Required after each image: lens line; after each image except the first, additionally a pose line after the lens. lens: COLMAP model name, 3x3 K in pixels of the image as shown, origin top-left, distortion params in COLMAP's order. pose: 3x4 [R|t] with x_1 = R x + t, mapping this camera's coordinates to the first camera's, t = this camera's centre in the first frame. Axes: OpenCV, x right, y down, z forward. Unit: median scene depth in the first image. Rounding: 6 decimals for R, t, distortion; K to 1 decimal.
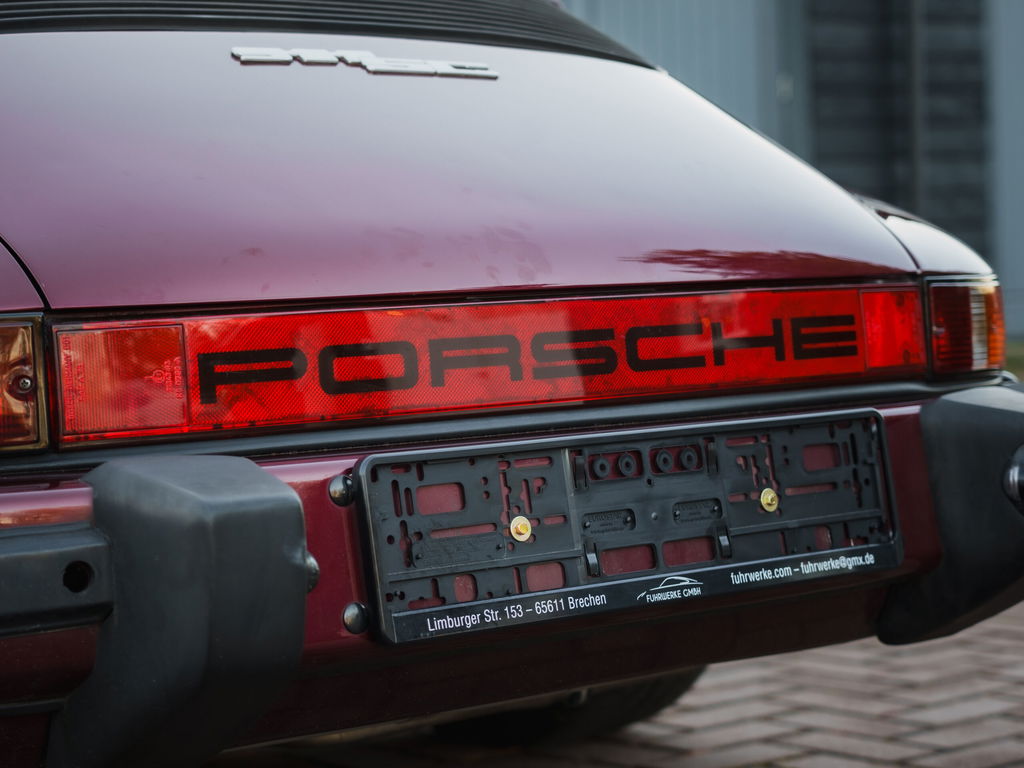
lens RADIAL K [[2369.4, 0, 512.0], [0, 2369.4, 384.0], [0, 0, 1]] dist [0.077282, 0.115144]
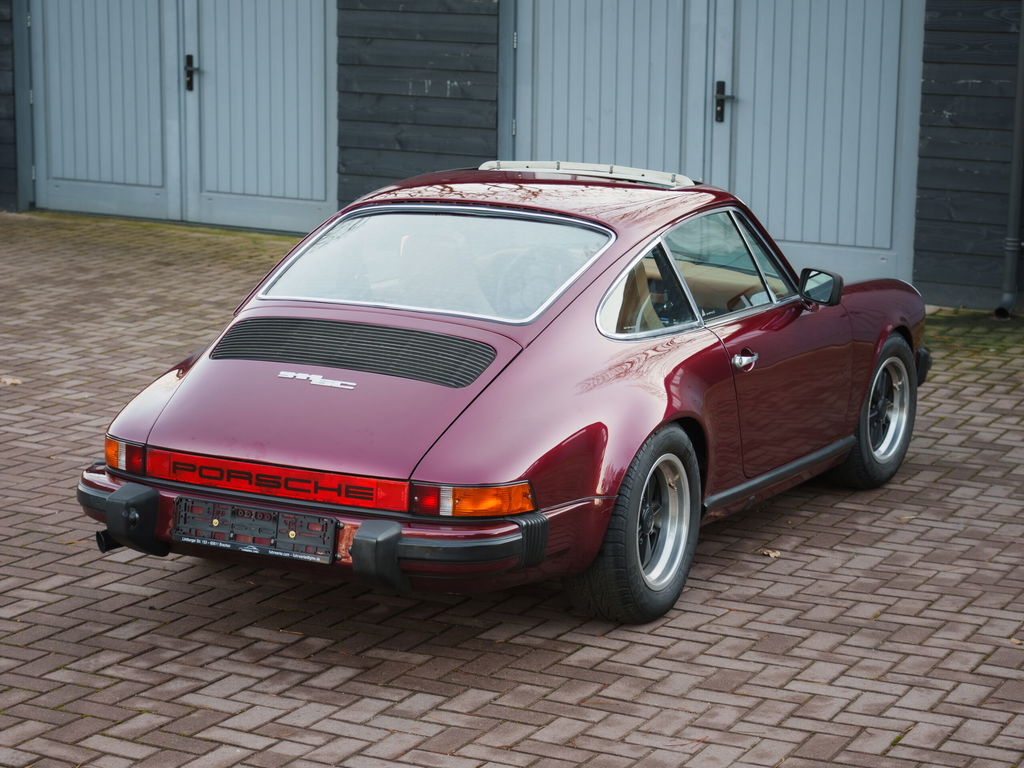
lens RADIAL K [[2240.0, 0, 620.9], [0, 2240.0, 464.6], [0, 0, 1]] dist [0.133687, -0.010002]
pose [[0.443166, 0.236778, -0.864604, 3.295145], [-0.088938, 0.971341, 0.220422, -0.859549], [0.892017, -0.020788, 0.451524, -0.074137]]
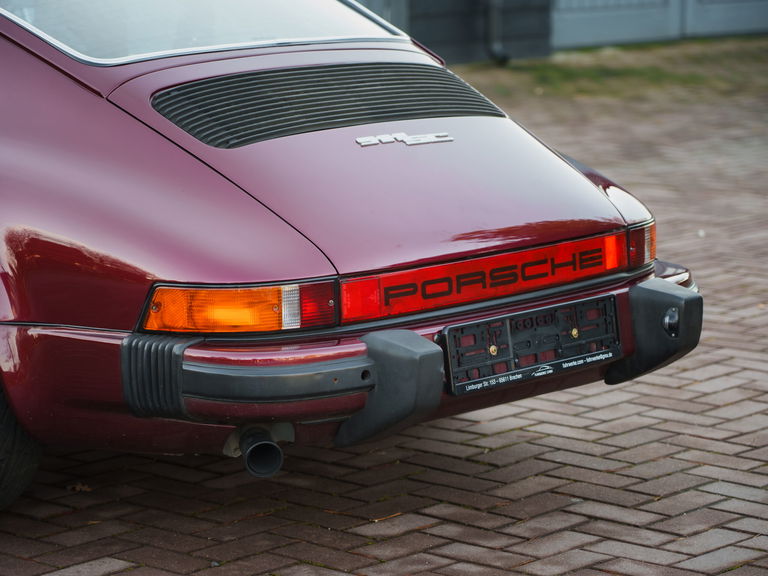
lens RADIAL K [[2433.0, 0, 384.0], [0, 2433.0, 288.0], [0, 0, 1]] dist [0.163568, 0.385505]
pose [[0.988442, 0.012971, 0.151045, -0.498941], [-0.030572, 0.992919, 0.114796, -0.298653], [-0.148486, -0.118087, 0.981839, -1.551905]]
